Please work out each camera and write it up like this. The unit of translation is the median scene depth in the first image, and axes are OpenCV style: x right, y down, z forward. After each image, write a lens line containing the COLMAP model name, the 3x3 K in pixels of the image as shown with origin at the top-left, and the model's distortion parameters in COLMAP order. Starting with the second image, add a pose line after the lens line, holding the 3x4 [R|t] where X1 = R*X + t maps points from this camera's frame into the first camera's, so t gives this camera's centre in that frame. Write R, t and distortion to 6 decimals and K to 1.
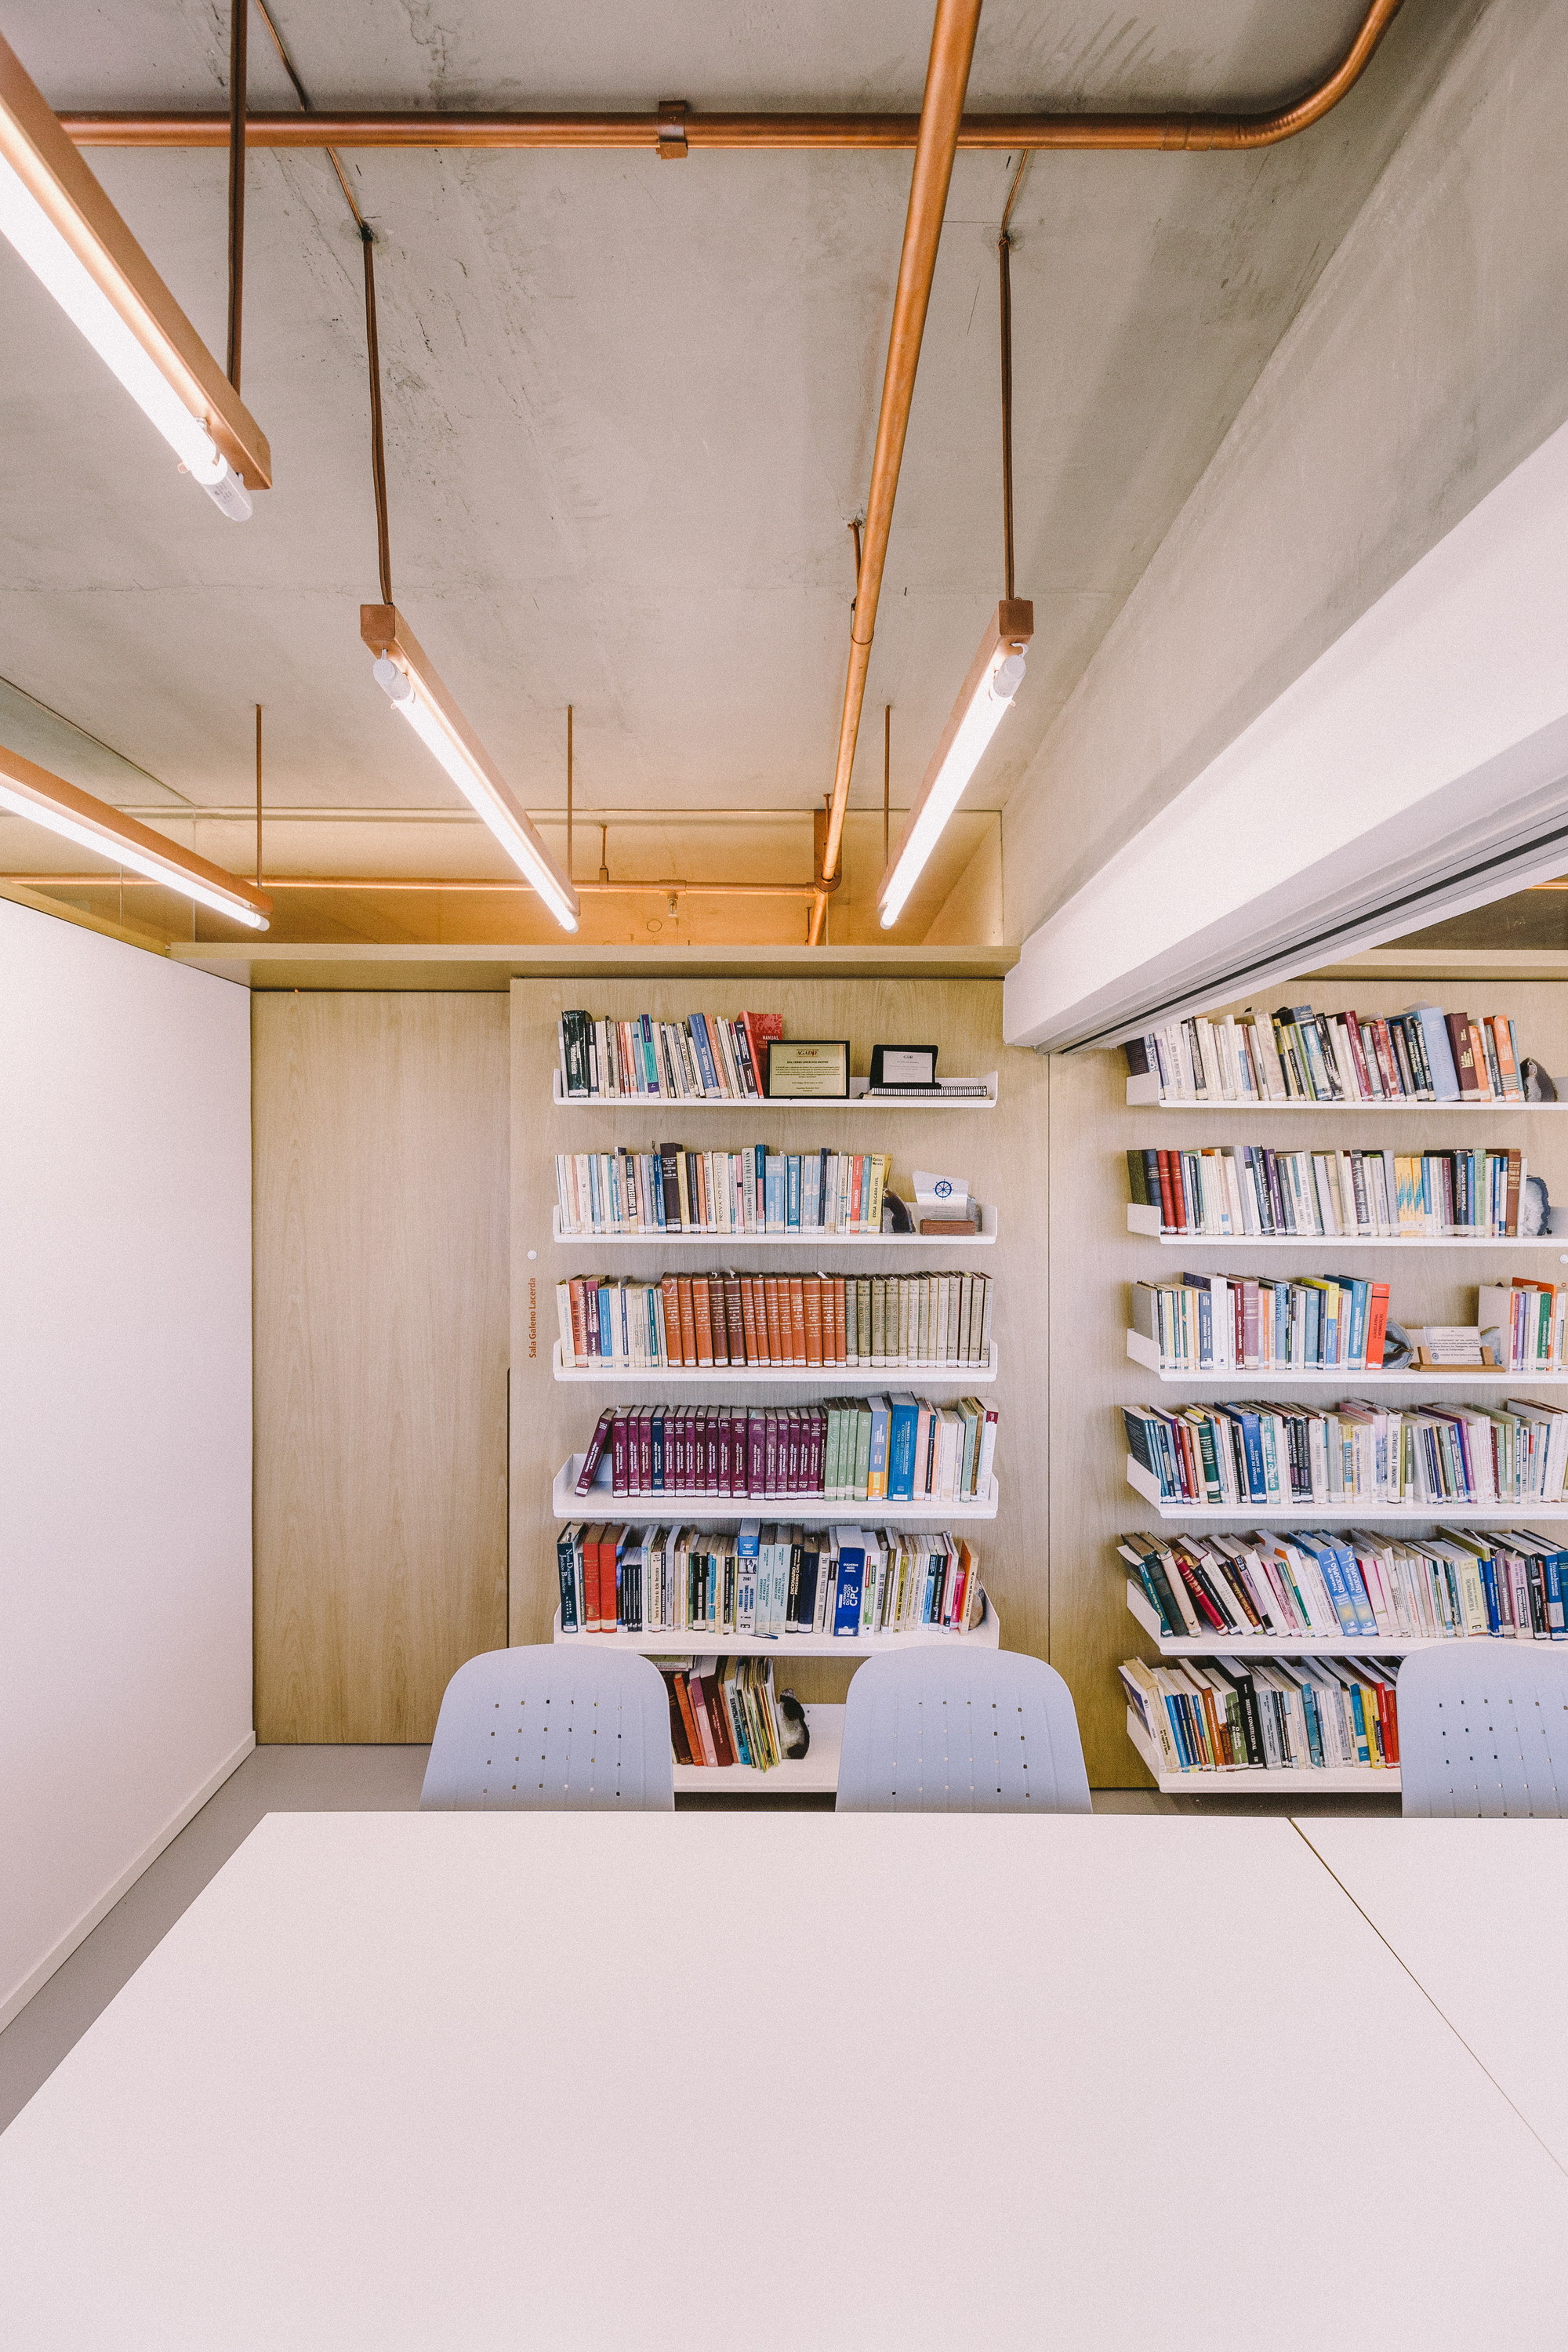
lens RADIAL K [[1085.6, 0, 783.1], [0, 1085.6, 1179.0], [0, 0, 1]] dist [0.004044, -0.002852]
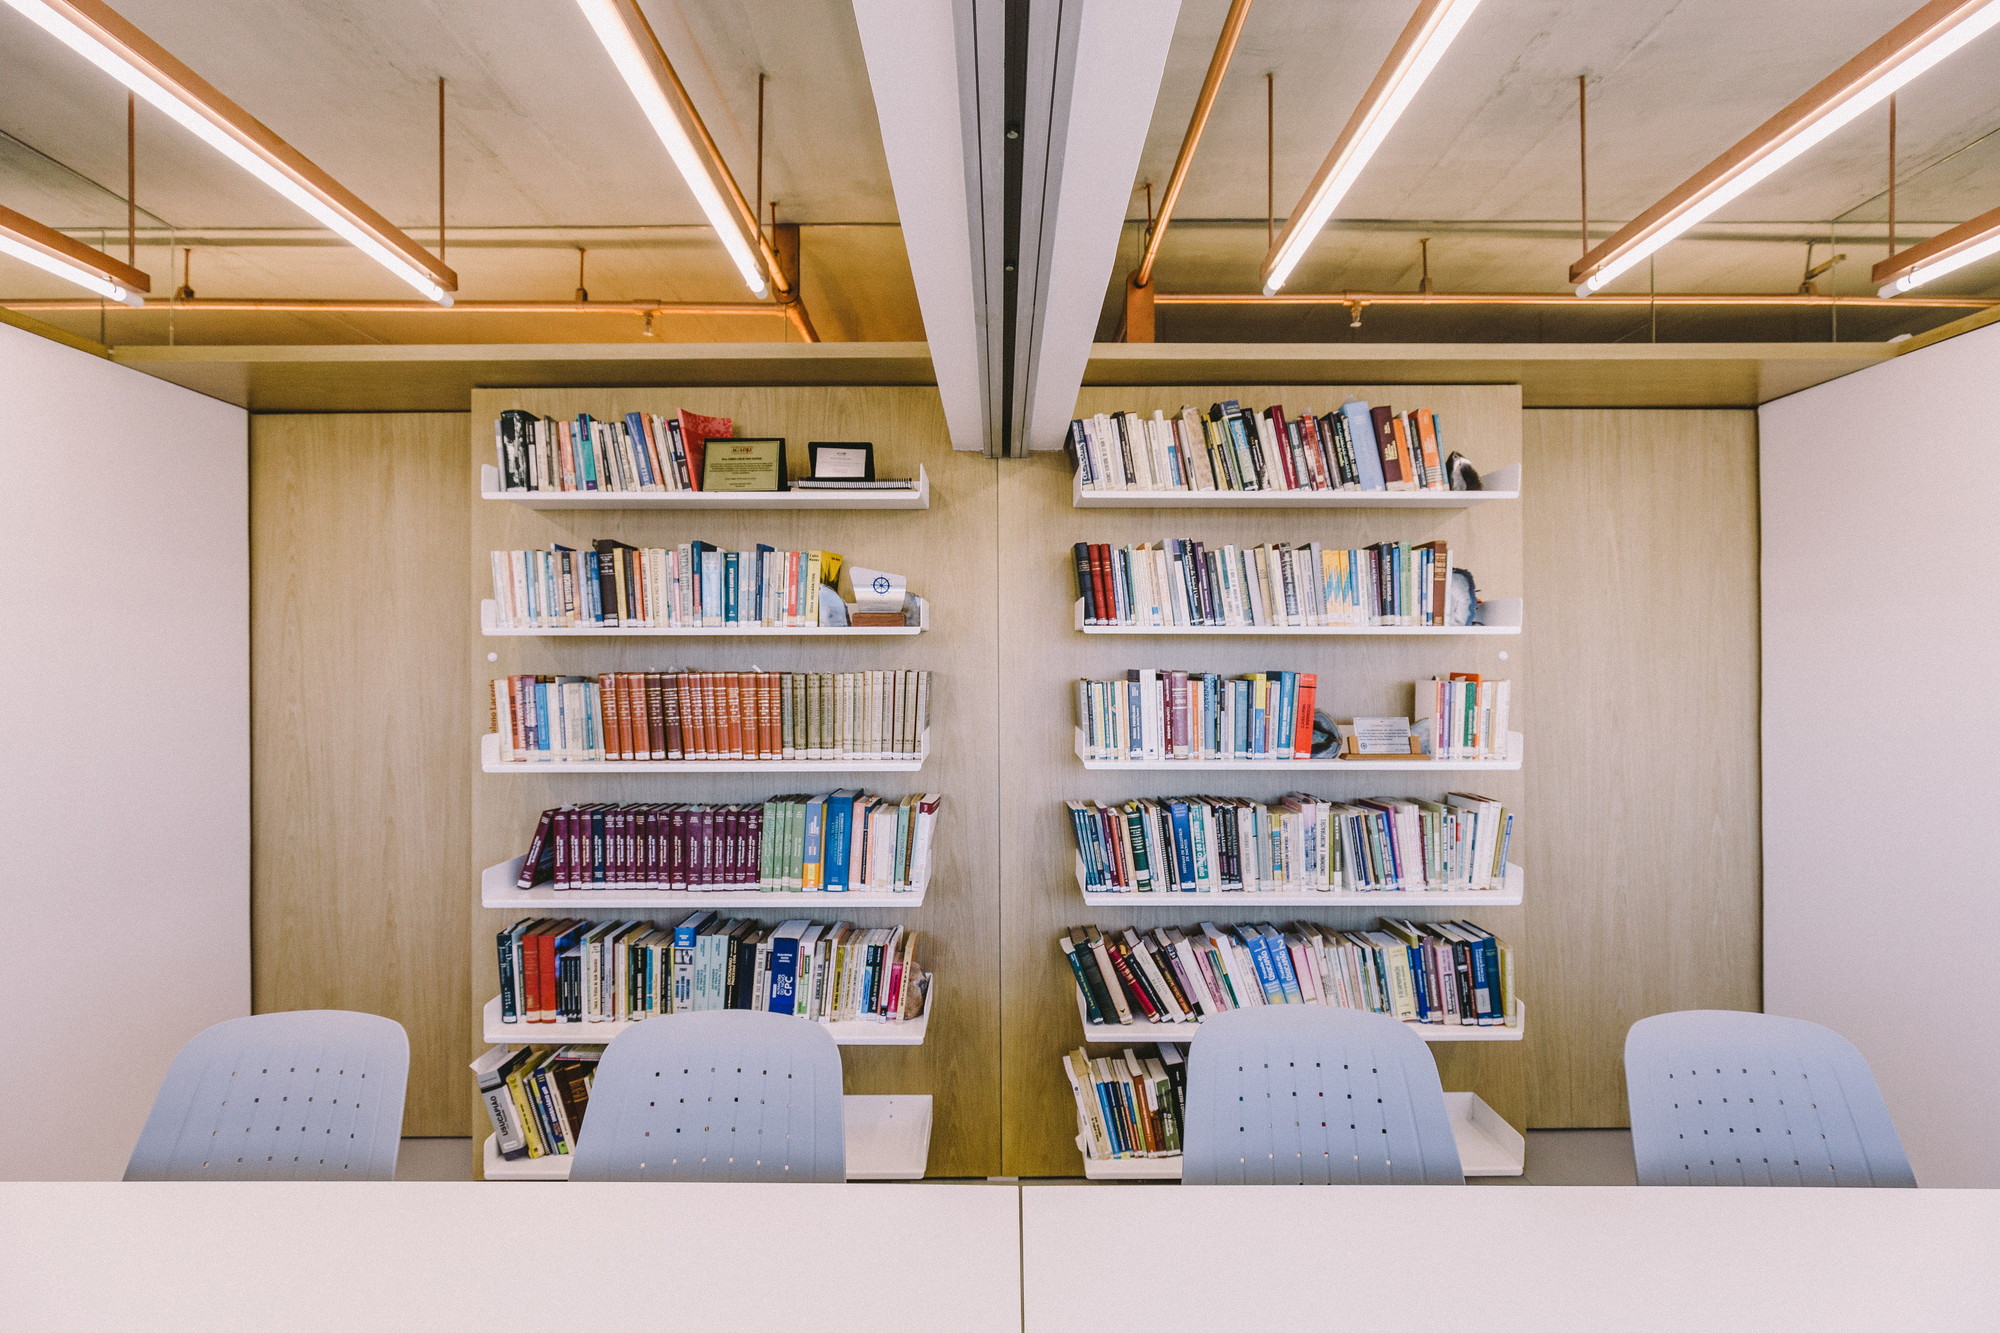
lens RADIAL K [[923.1, 0, 1001.1], [0, 923.1, 673.3], [0, 0, 1]] dist [0.004044, -0.002852]
pose [[0.999977, -0.005713, -0.003719, 0.266607], [0.005691, 0.999967, -0.005734, 0.098743], [0.003751, 0.005713, 0.999977, 0.138723]]
